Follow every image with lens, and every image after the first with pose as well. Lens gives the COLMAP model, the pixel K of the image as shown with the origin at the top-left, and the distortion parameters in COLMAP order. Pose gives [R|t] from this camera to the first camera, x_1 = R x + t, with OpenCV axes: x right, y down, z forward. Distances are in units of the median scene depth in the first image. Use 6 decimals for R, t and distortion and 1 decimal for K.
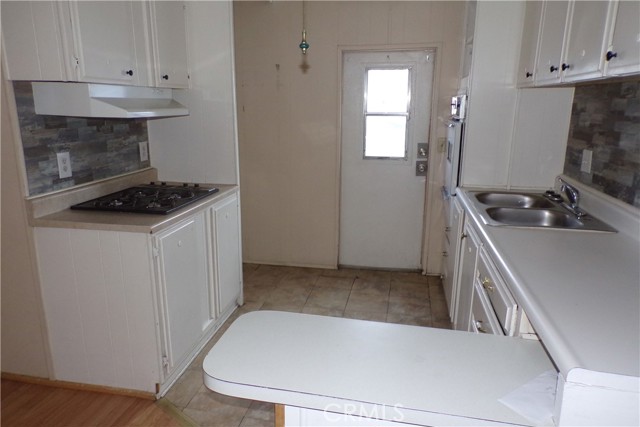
lens RADIAL K [[433.0, 0, 319.2], [0, 433.0, 213.2], [0, 0, 1]] dist [0.002658, 0.001057]
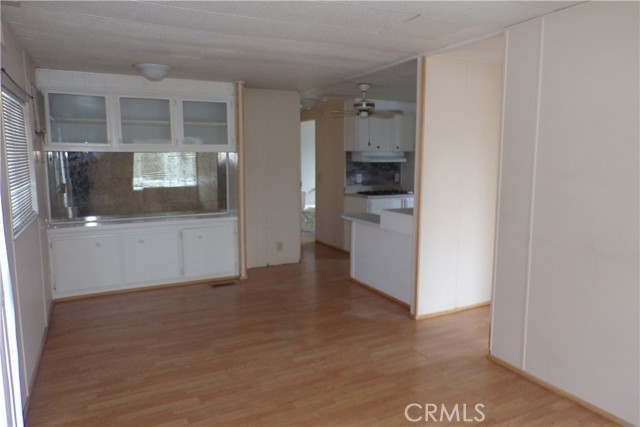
lens RADIAL K [[433.0, 0, 319.6], [0, 433.0, 213.3], [0, 0, 1]] dist [0.002658, 0.001057]
pose [[0.617081, 0.095163, -0.781124, 1.536929], [-0.187916, 0.981761, -0.028846, 0.252534], [0.764133, 0.164586, 0.623709, -0.983532]]
